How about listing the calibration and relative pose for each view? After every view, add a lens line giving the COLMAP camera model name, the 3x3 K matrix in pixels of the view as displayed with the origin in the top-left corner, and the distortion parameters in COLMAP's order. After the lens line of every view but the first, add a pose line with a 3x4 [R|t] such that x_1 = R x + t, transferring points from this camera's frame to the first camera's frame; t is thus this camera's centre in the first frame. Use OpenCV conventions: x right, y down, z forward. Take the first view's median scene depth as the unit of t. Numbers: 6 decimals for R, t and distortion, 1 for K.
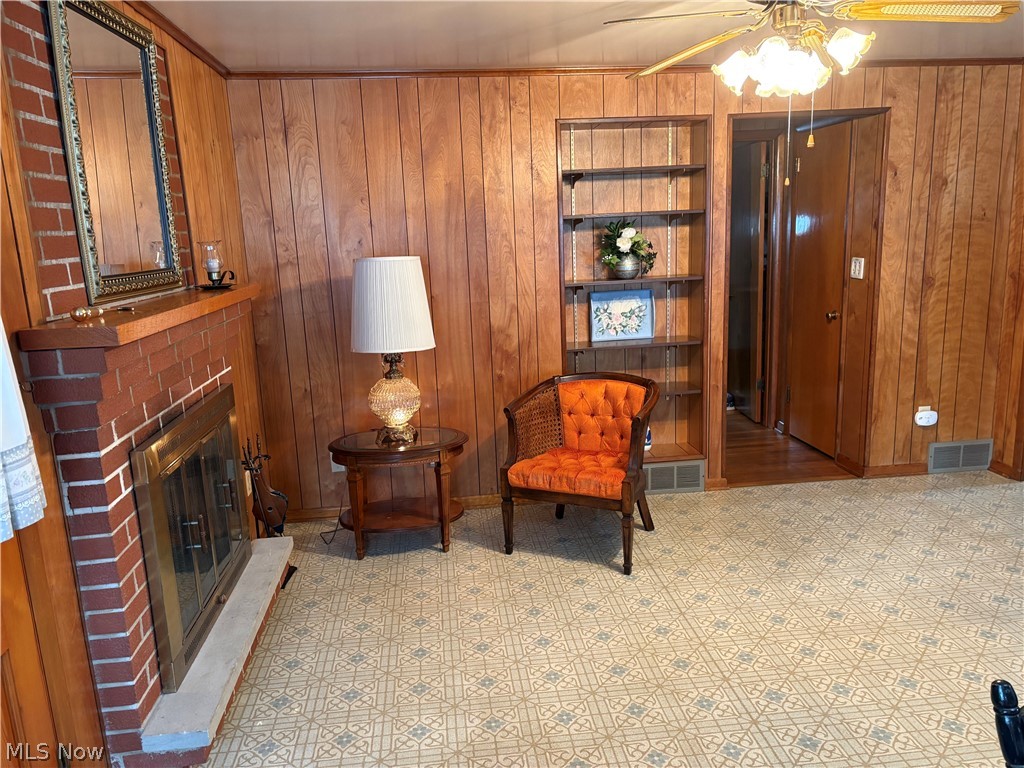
lens RADIAL K [[771.4, 0, 516.9], [0, 771.4, 389.0], [0, 0, 1]] dist [0.045930, -0.026135]
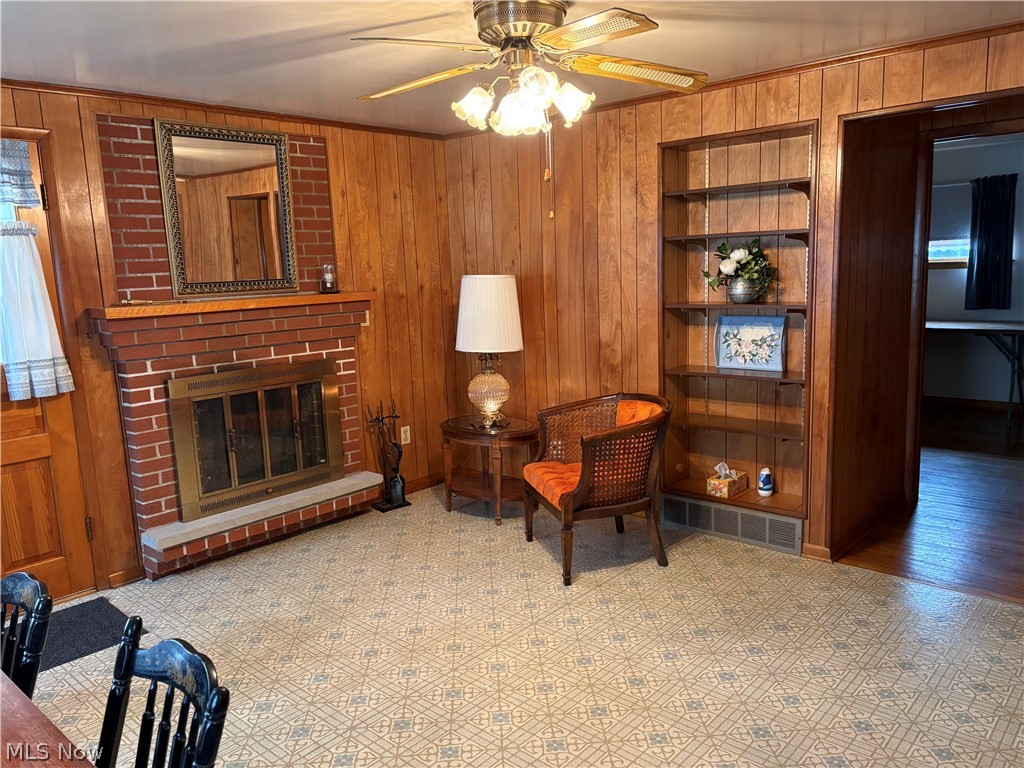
lens RADIAL K [[771.4, 0, 513.2], [0, 771.4, 383.6], [0, 0, 1]] dist [0.045930, -0.026135]
pose [[0.662802, 0.132497, -0.736979, 0.710323], [-0.141496, 0.988650, 0.050488, -0.060508], [0.735304, 0.070816, 0.674027, 0.195738]]
